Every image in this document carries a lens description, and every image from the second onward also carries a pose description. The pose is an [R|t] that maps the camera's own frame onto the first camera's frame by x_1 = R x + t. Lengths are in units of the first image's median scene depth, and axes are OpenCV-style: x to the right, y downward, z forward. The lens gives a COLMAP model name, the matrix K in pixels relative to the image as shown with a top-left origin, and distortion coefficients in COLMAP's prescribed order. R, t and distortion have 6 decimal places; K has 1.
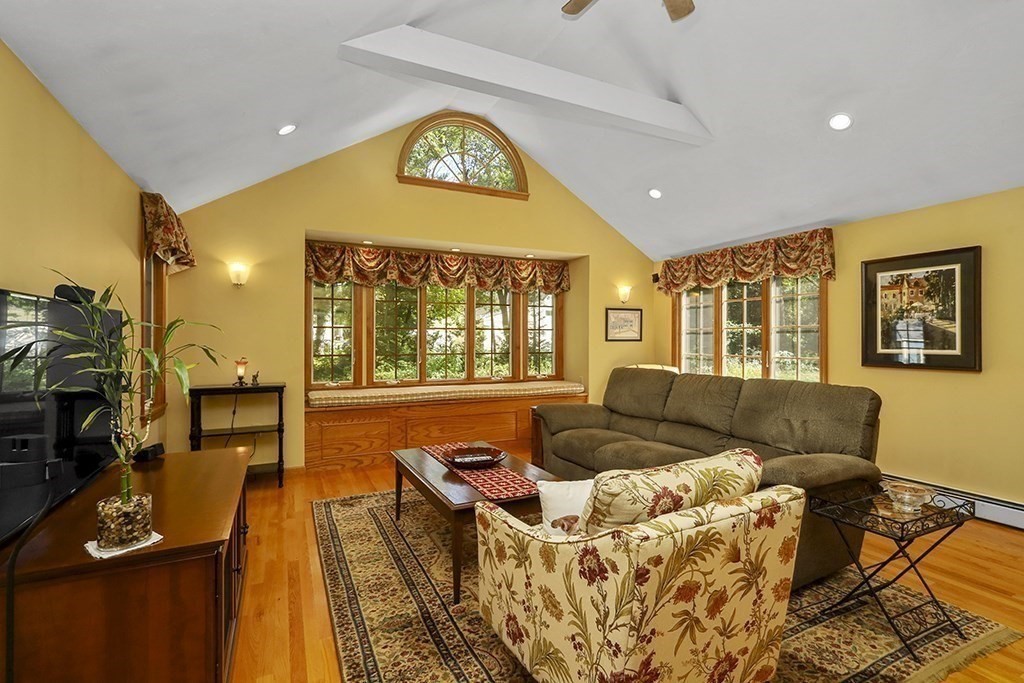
lens RADIAL K [[476.7, 0, 514.9], [0, 476.7, 339.6], [0, 0, 1]] dist [0.001013, 0.000396]
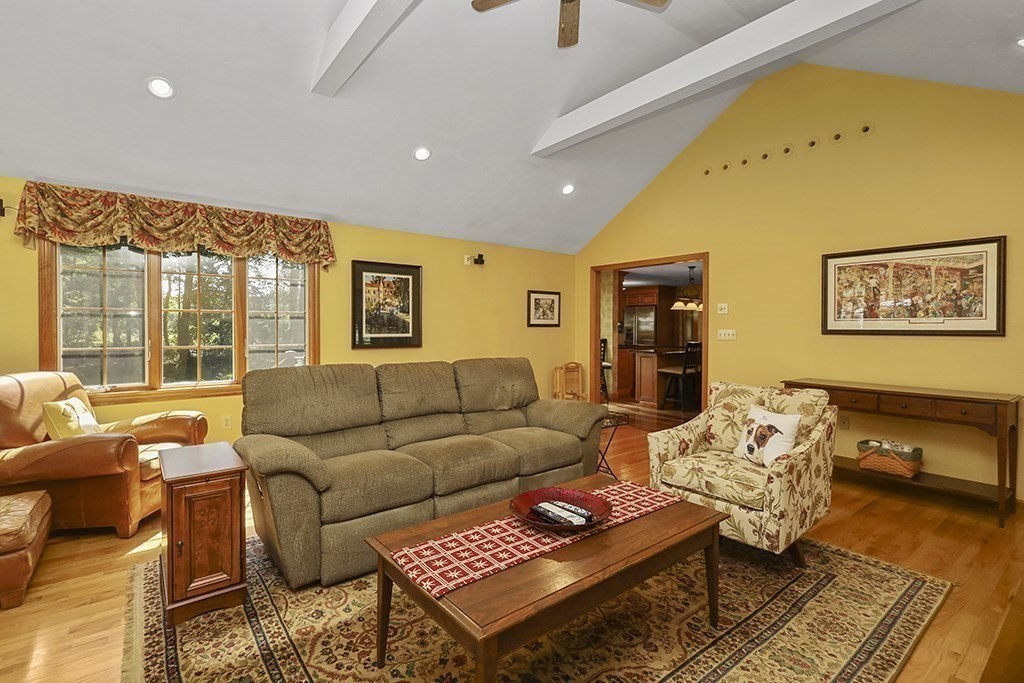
lens RADIAL K [[476.7, 0, 515.9], [0, 476.7, 338.4], [0, 0, 1]] dist [0.001013, 0.000396]
pose [[-0.200866, -0.018064, 0.979452, -0.485783], [-0.003144, 0.999837, 0.017795, 0.007693], [-0.979614, 0.000495, -0.200890, 0.806015]]
